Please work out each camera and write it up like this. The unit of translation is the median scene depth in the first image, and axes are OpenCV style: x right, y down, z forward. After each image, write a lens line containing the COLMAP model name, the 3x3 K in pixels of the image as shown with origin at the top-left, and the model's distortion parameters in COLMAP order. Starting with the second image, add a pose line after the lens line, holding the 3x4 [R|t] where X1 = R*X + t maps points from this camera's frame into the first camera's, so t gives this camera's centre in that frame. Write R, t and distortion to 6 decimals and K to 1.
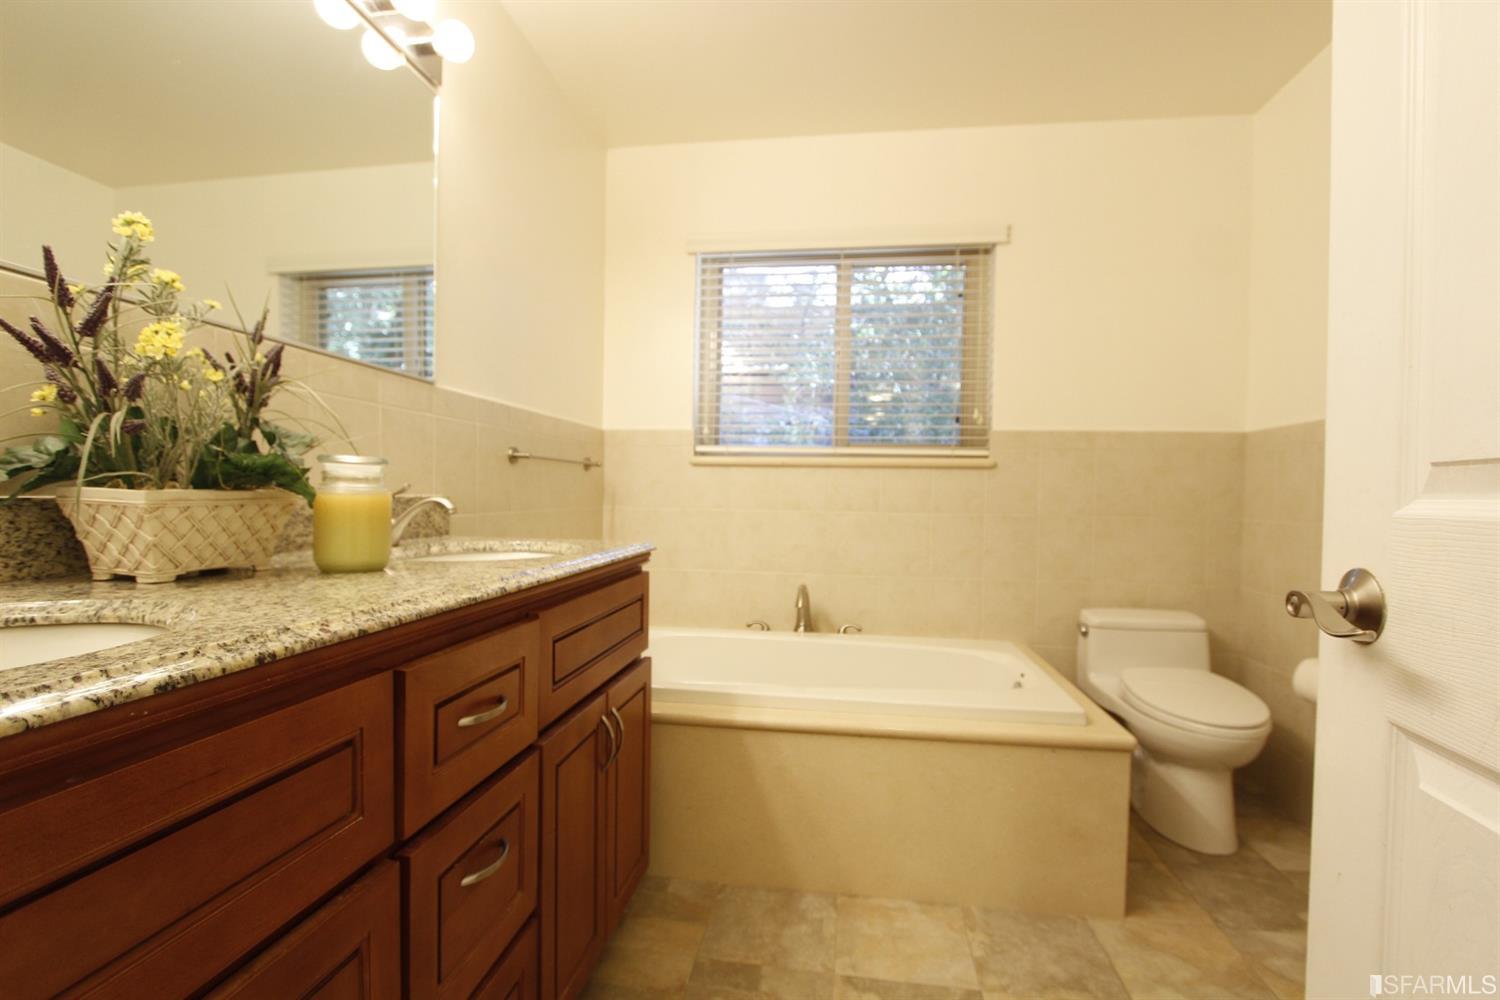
lens RADIAL K [[695.7, 0, 749.4], [0, 695.7, 503.8], [0, 0, 1]] dist [-0.016392, 0.000756]
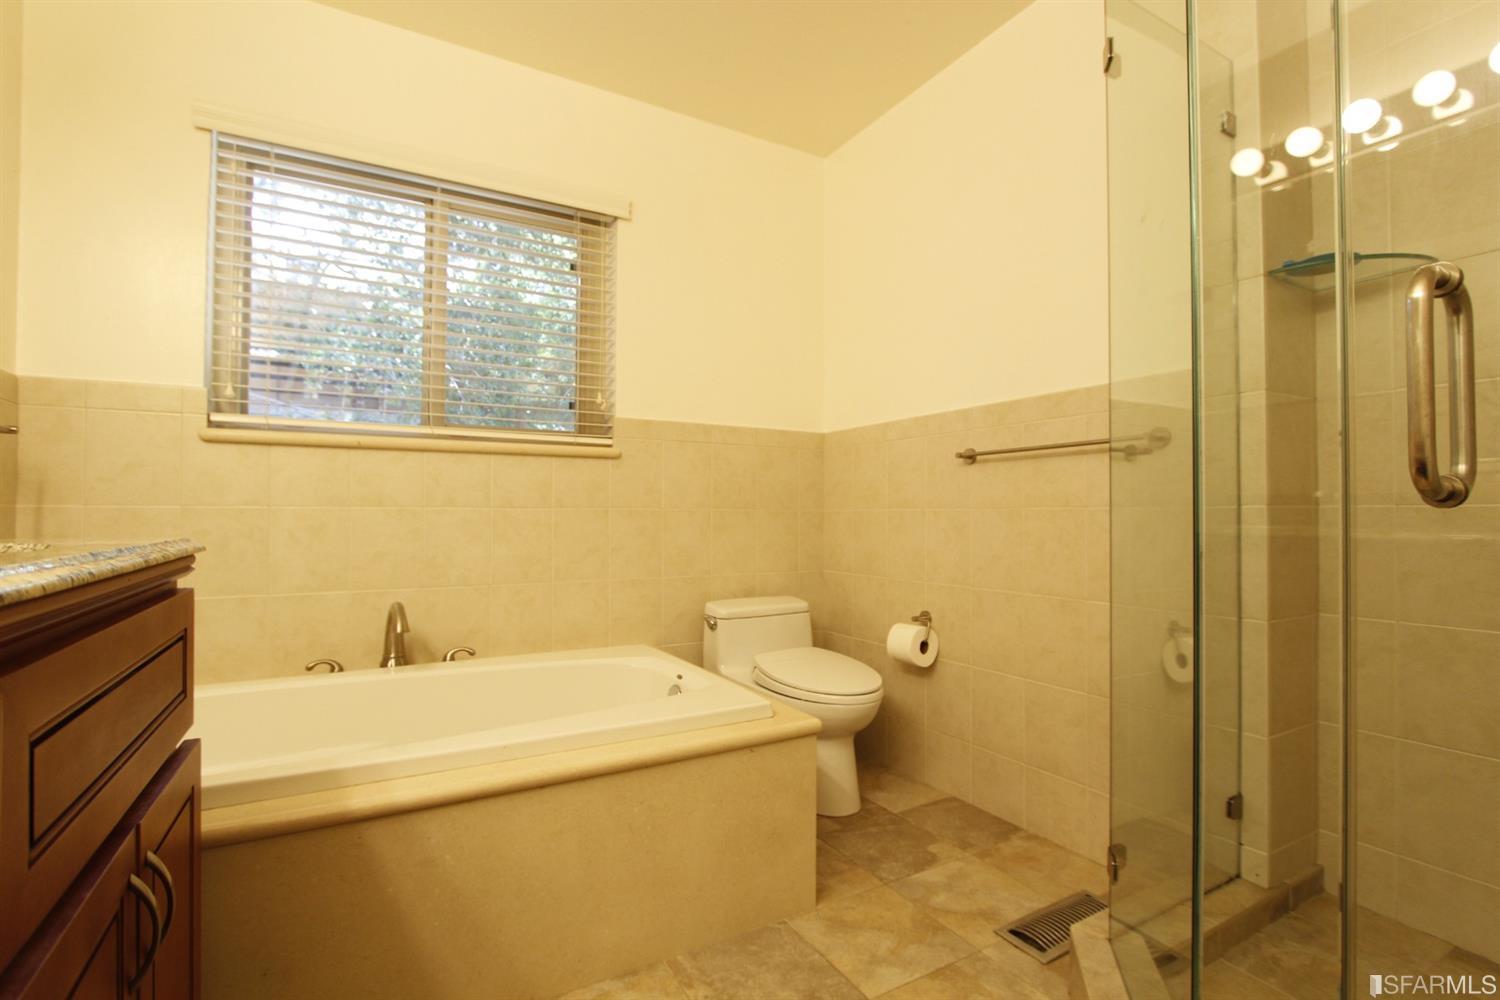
lens RADIAL K [[695.7, 0, 749.4], [0, 695.7, 503.8], [0, 0, 1]] dist [-0.016392, 0.000756]
pose [[0.789244, -0.005151, 0.614058, -0.107454], [0.019429, 0.999674, -0.016585, 0.038025], [-0.613772, 0.025020, 0.789087, 0.226395]]
